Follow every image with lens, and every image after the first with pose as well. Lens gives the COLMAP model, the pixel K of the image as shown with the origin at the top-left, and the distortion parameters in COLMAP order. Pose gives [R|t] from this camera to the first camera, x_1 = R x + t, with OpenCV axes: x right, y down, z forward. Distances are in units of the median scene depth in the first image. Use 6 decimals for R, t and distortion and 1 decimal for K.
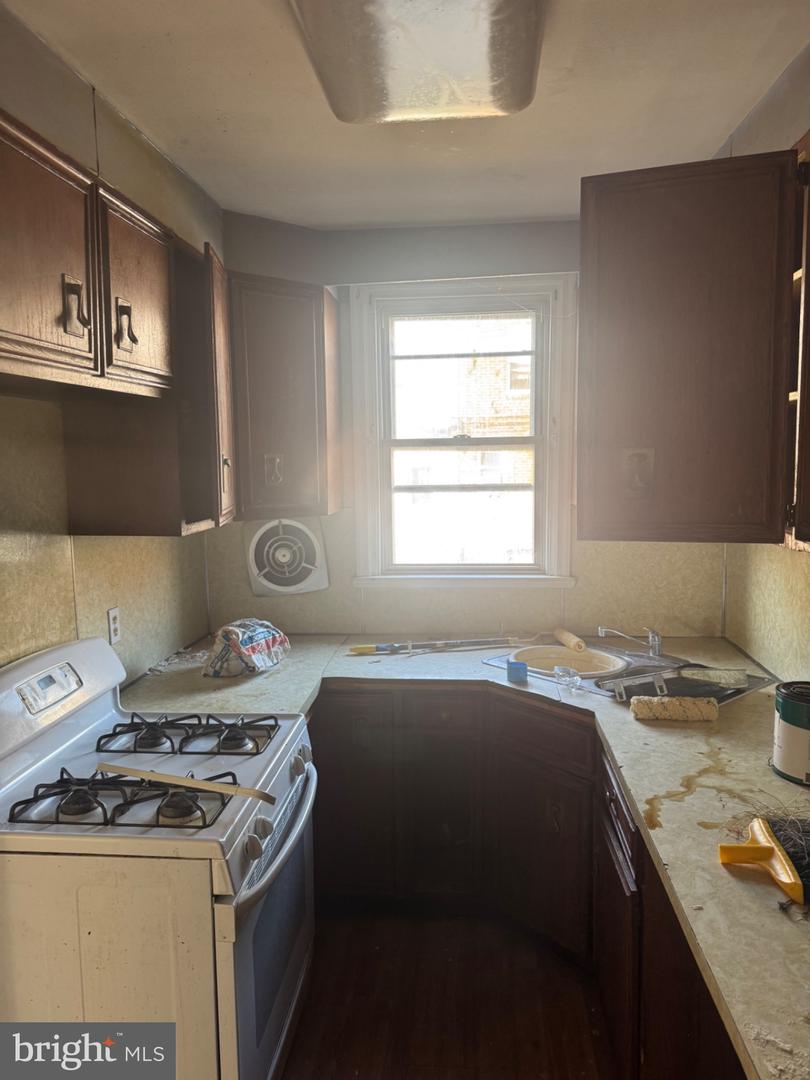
lens RADIAL K [[778.4, 0, 411.3], [0, 778.4, 539.2], [0, 0, 1]] dist [0.060293, -0.063929]
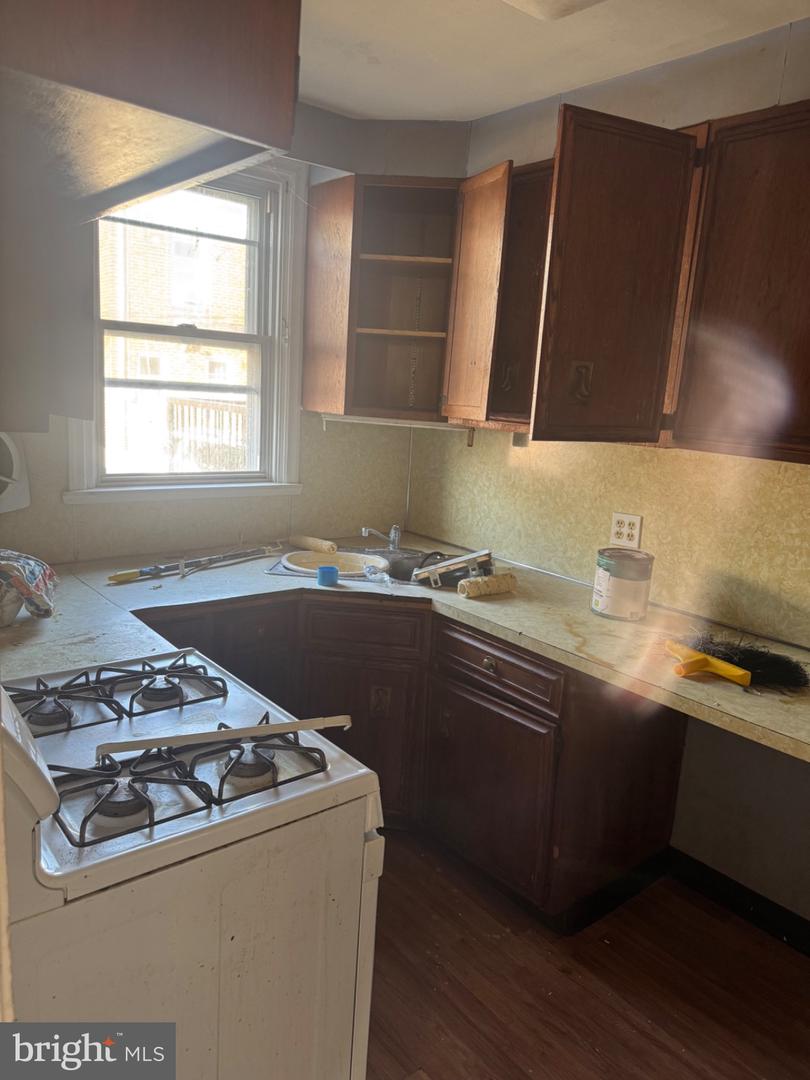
lens RADIAL K [[778.4, 0, 412.1], [0, 778.4, 542.8], [0, 0, 1]] dist [0.060293, -0.063929]
pose [[0.698599, -0.081732, 0.710830, -0.440540], [0.004038, 0.993889, 0.110310, 0.014906], [-0.715502, -0.074192, 0.694660, 0.198815]]
